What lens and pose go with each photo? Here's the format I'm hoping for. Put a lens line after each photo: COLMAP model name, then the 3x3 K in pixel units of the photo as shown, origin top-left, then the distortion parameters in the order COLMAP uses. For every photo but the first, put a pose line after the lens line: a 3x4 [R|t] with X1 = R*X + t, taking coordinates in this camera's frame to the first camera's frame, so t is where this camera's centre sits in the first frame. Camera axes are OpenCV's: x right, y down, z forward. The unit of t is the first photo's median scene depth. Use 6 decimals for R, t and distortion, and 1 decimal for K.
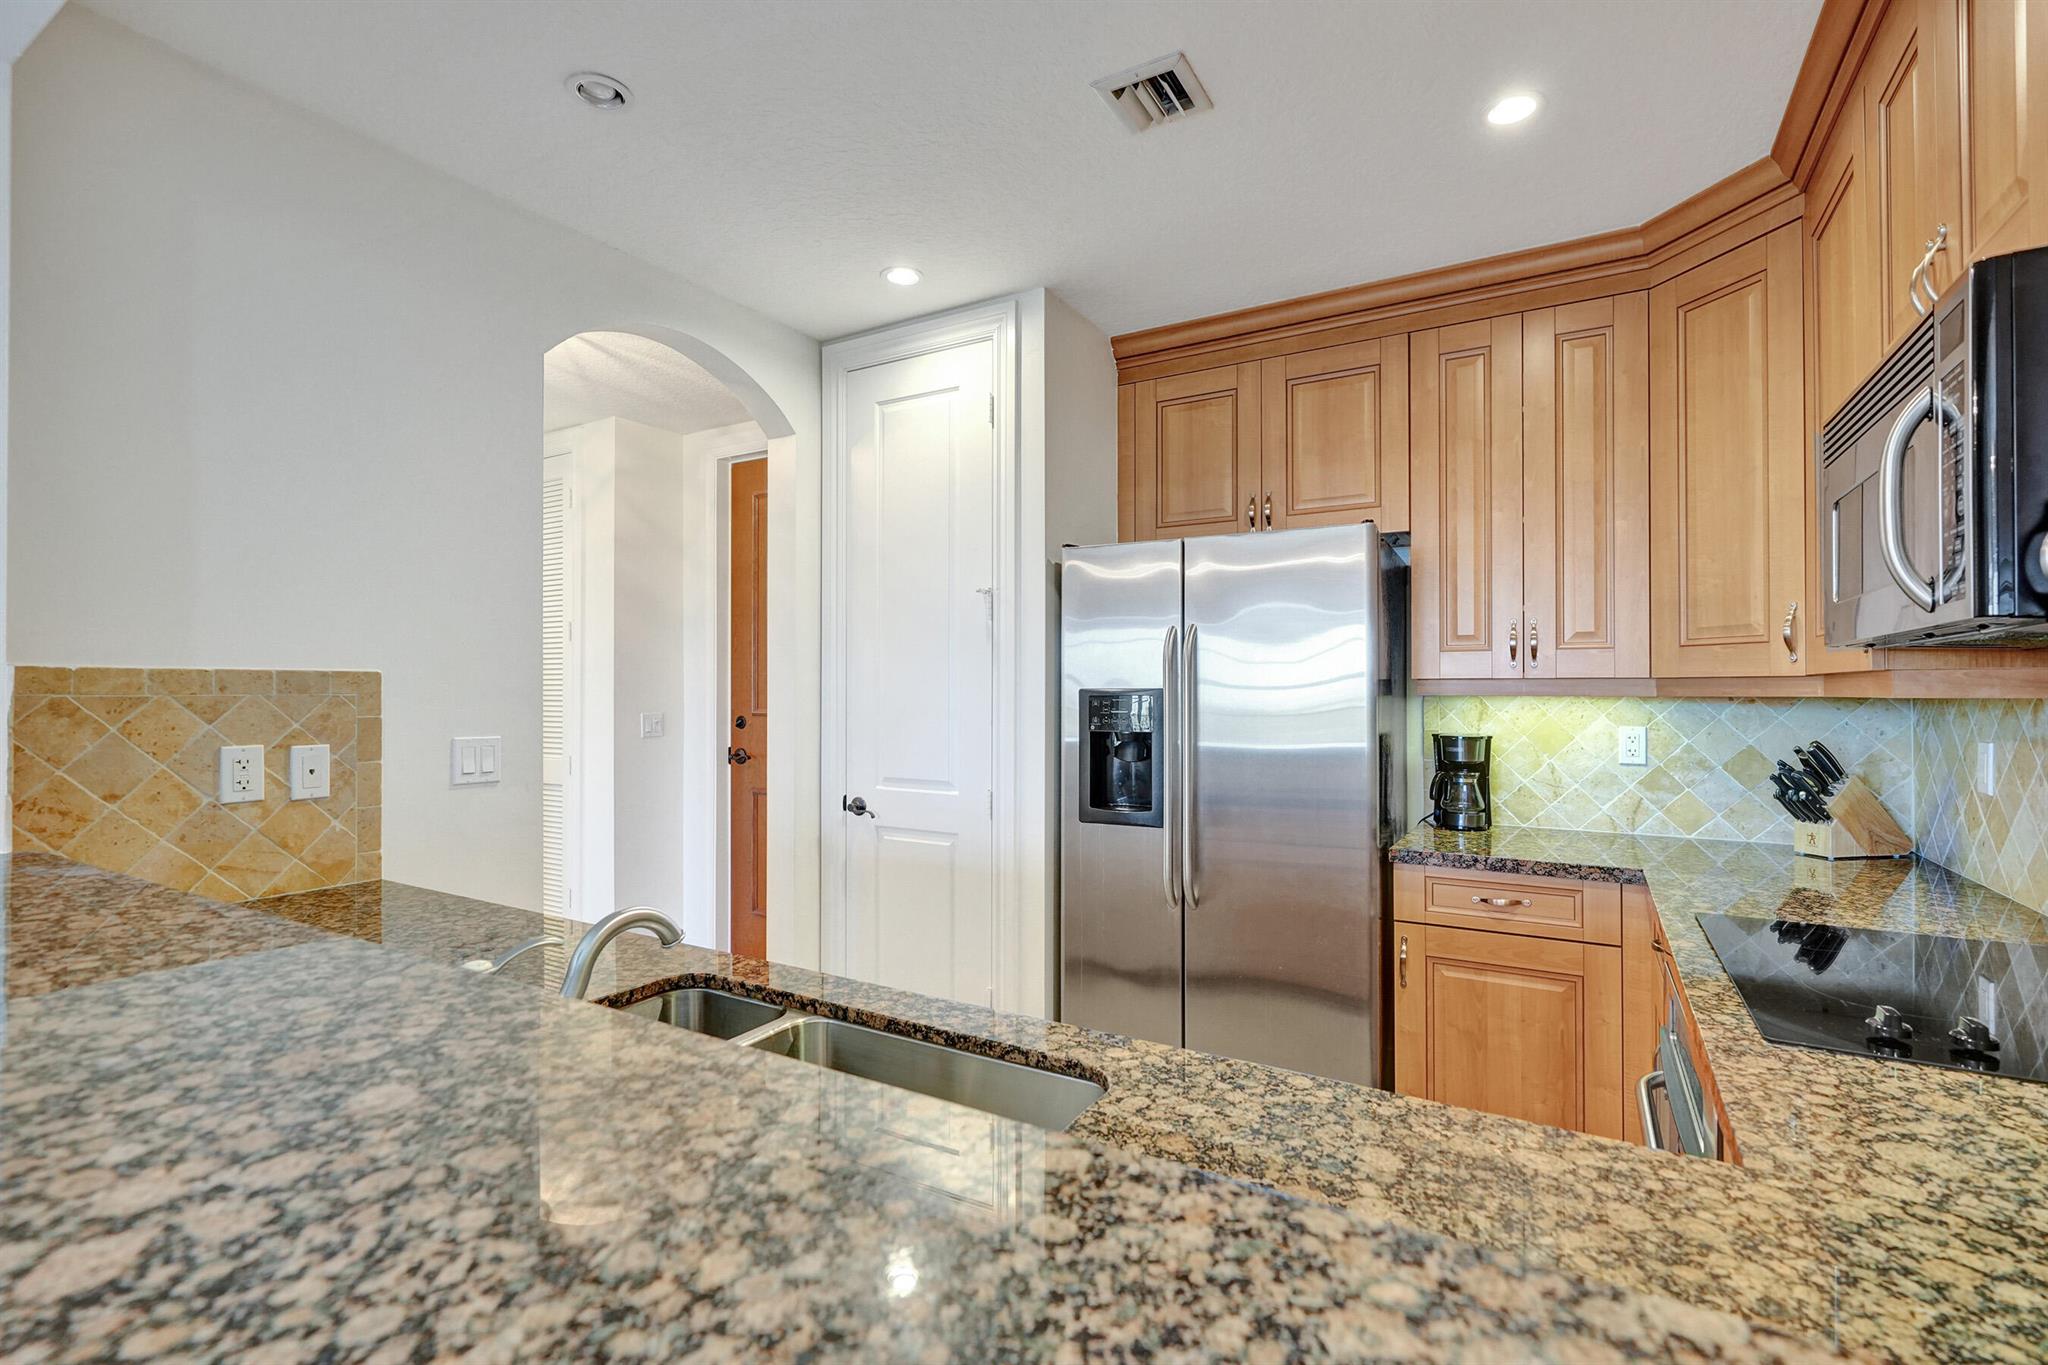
lens RADIAL K [[930.4, 0, 1021.5], [0, 930.4, 678.8], [0, 0, 1]] dist [-0.005115, 0.003653]
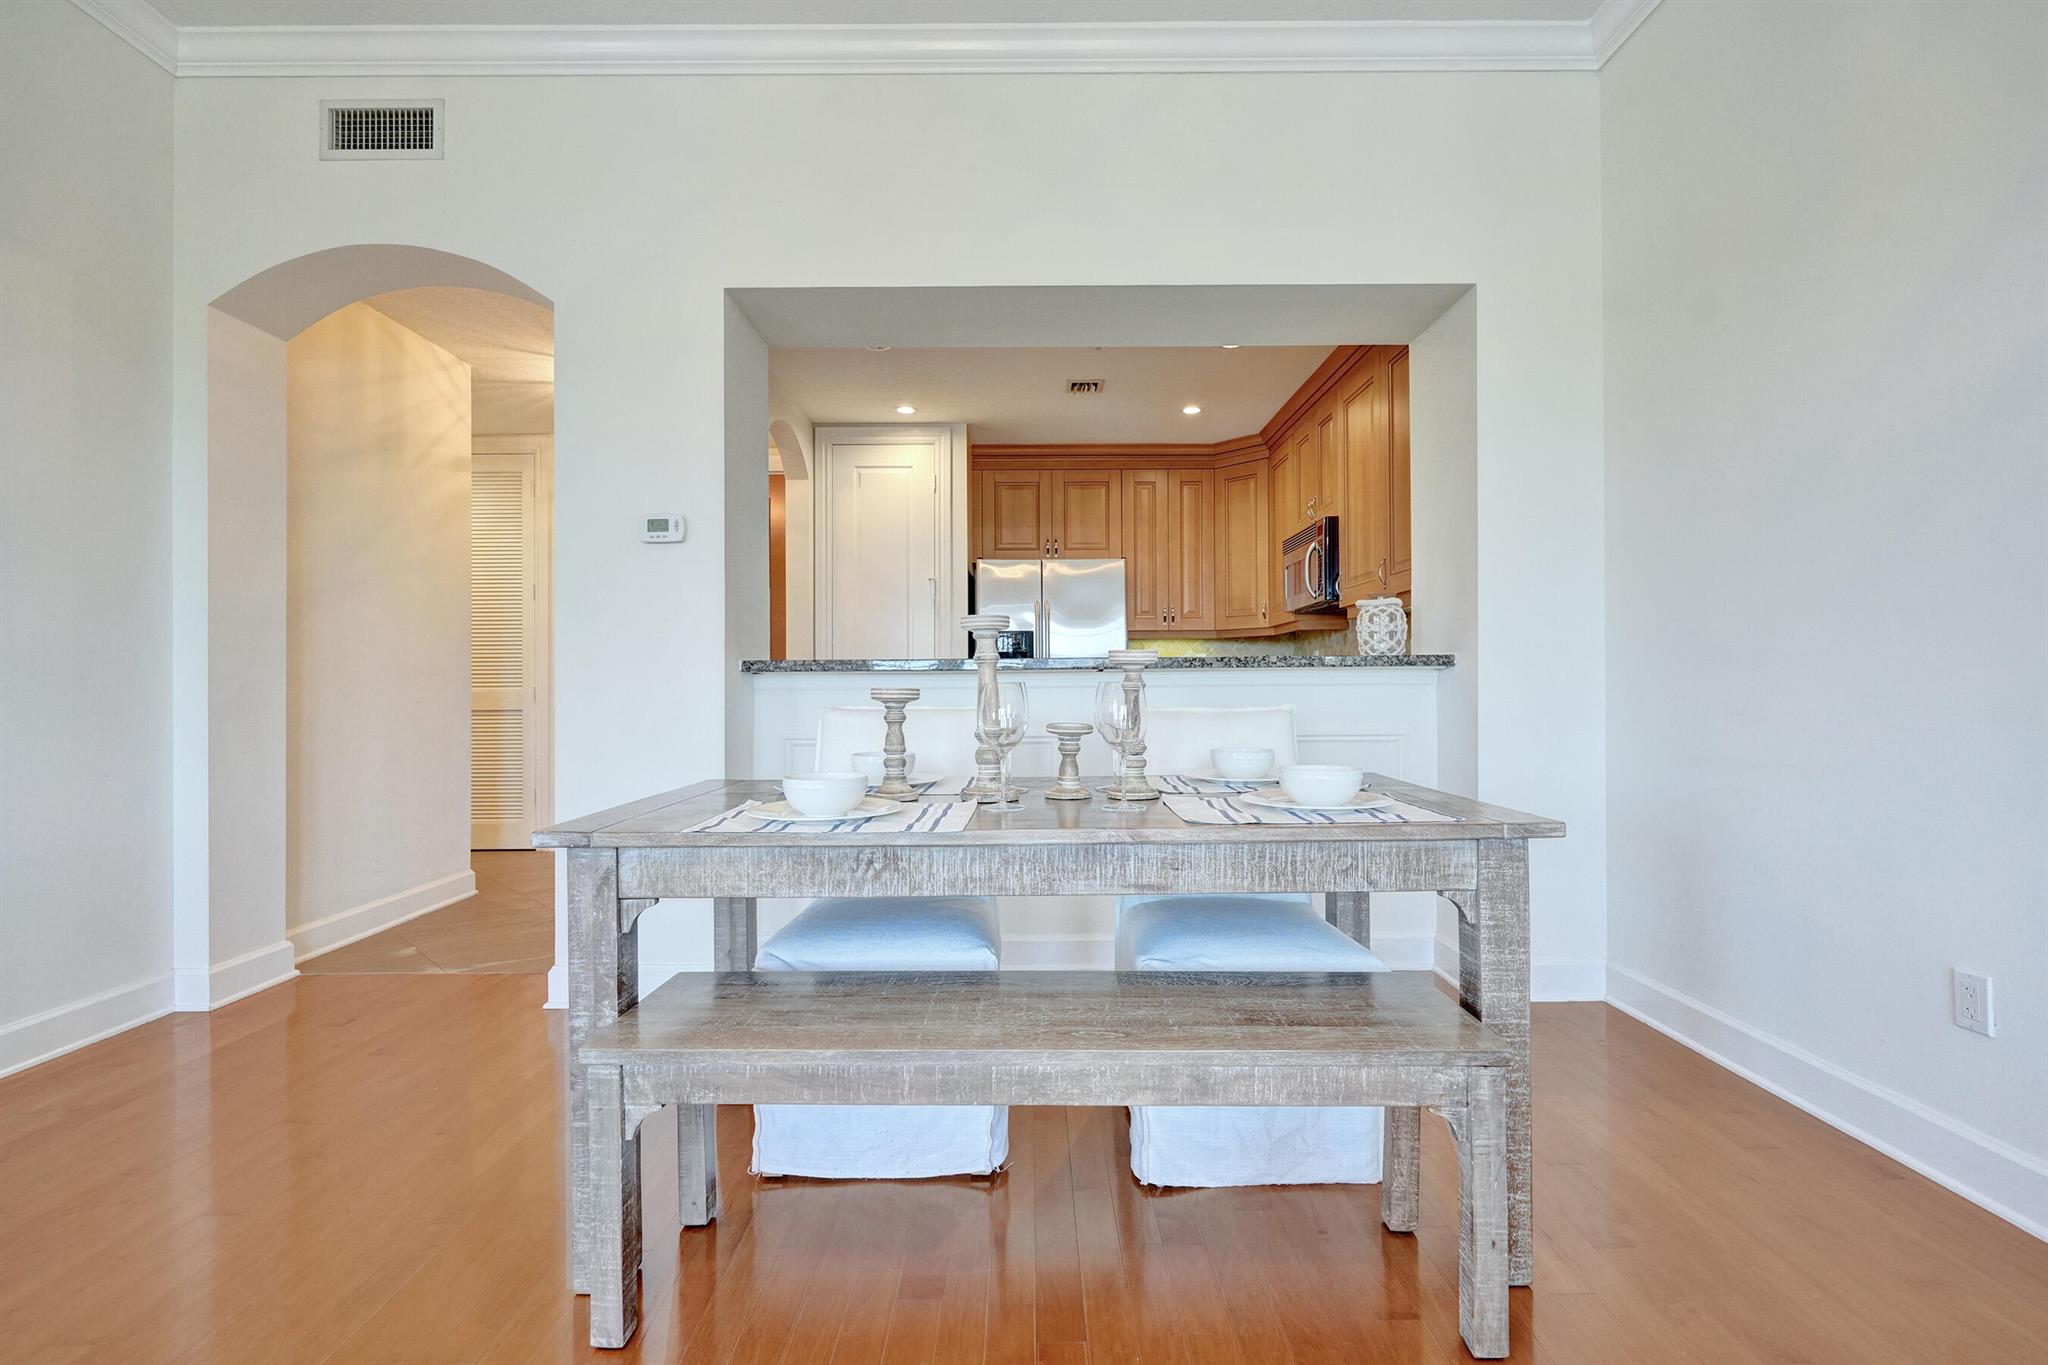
lens RADIAL K [[930.4, 0, 1036.1], [0, 930.4, 676.1], [0, 0, 1]] dist [-0.005115, 0.003653]
pose [[0.858144, -0.001968, 0.513405, -0.865938], [0.002374, 0.999997, -0.000134, 0.105685], [-0.513403, 0.001334, 0.858146, -0.749957]]
